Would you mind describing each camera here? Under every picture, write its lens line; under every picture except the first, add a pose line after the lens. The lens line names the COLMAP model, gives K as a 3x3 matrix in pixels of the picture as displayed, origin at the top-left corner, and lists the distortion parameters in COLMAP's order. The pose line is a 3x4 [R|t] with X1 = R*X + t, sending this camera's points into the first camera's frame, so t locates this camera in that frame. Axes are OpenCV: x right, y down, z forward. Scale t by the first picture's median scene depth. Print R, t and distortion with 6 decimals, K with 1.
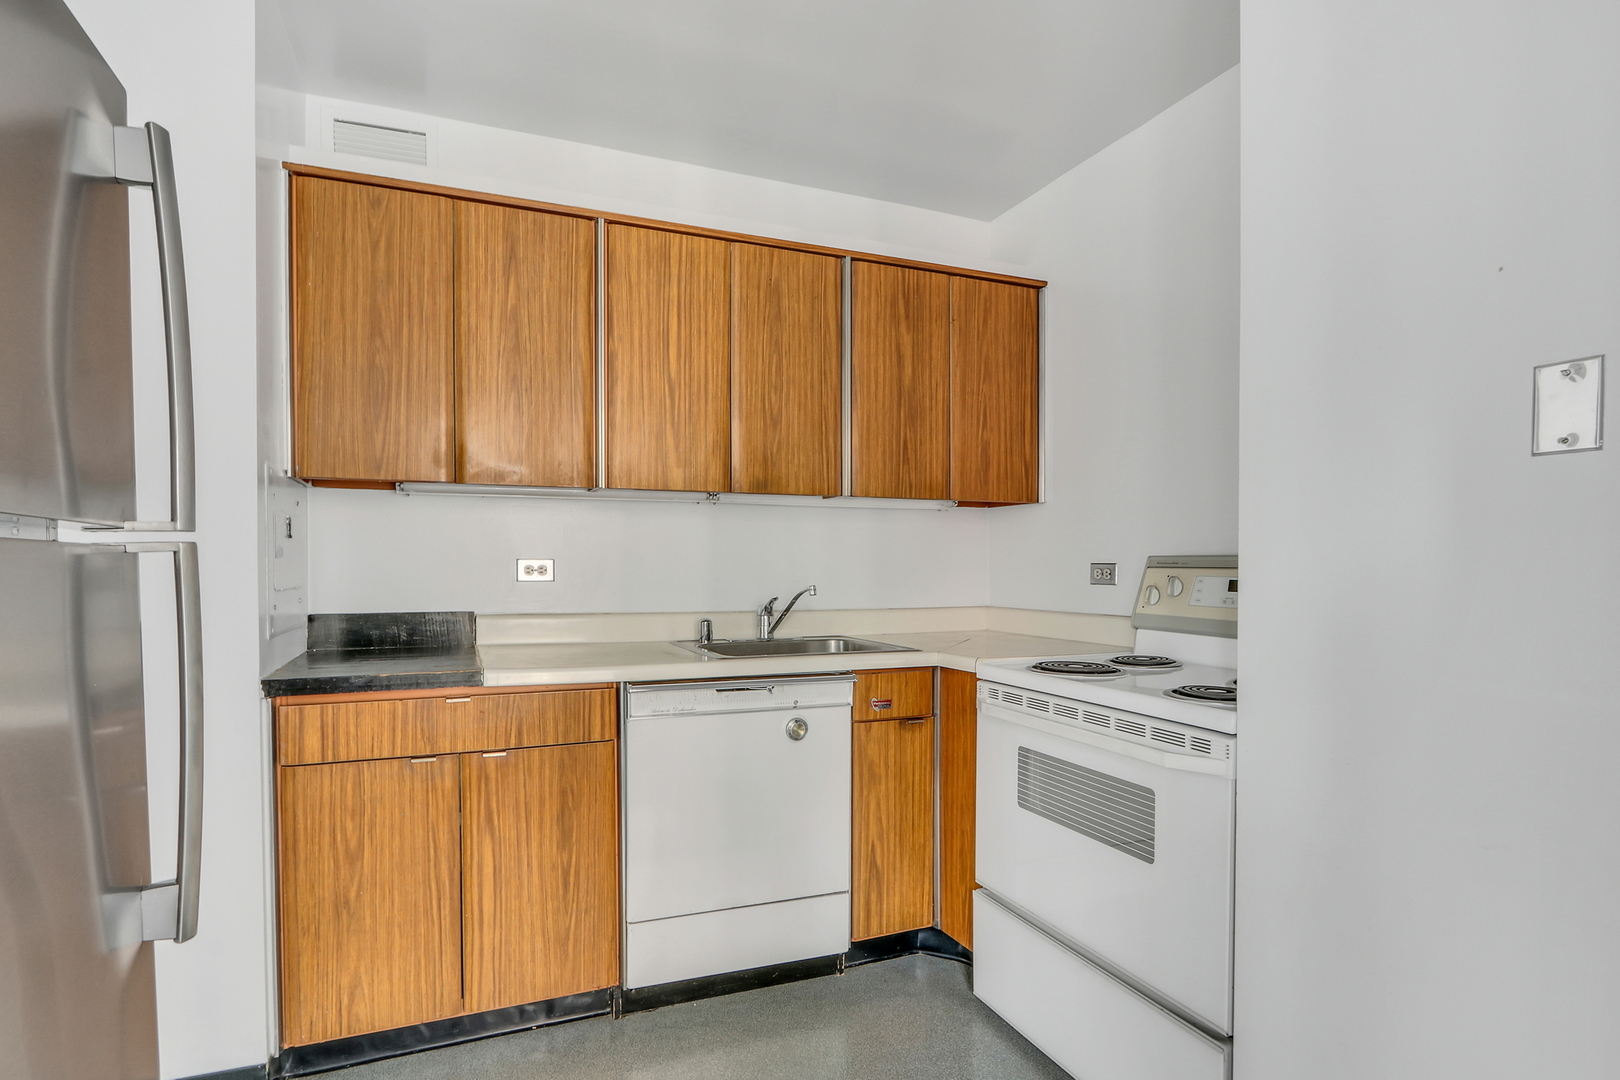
lens RADIAL K [[859.3, 0, 809.0], [0, 859.3, 566.2], [0, 0, 1]] dist [-0.001064, -0.000279]
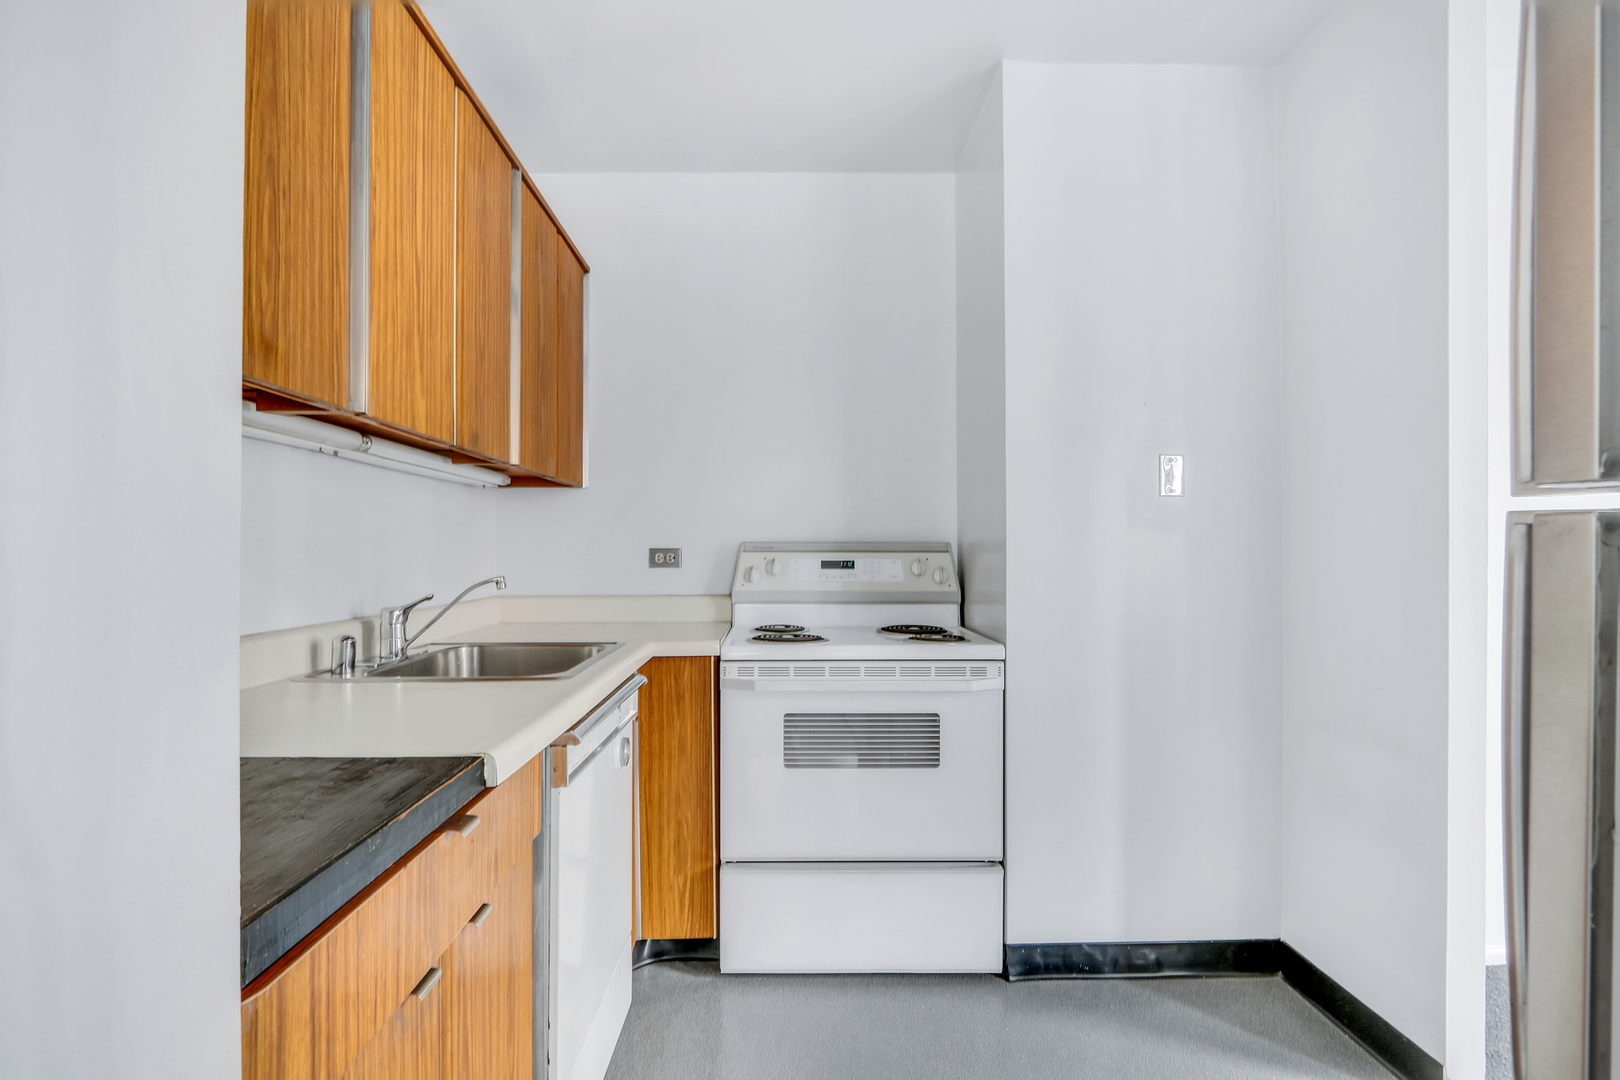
lens RADIAL K [[813.6, 0, 806.1], [0, 813.6, 548.0], [0, 0, 1]] dist [-0.003548, -0.000582]
pose [[0.352868, 0.002372, 0.935670, -0.634230], [0.005967, 0.999971, -0.004785, 0.002756], [-0.935654, 0.007271, 0.352844, 0.533873]]
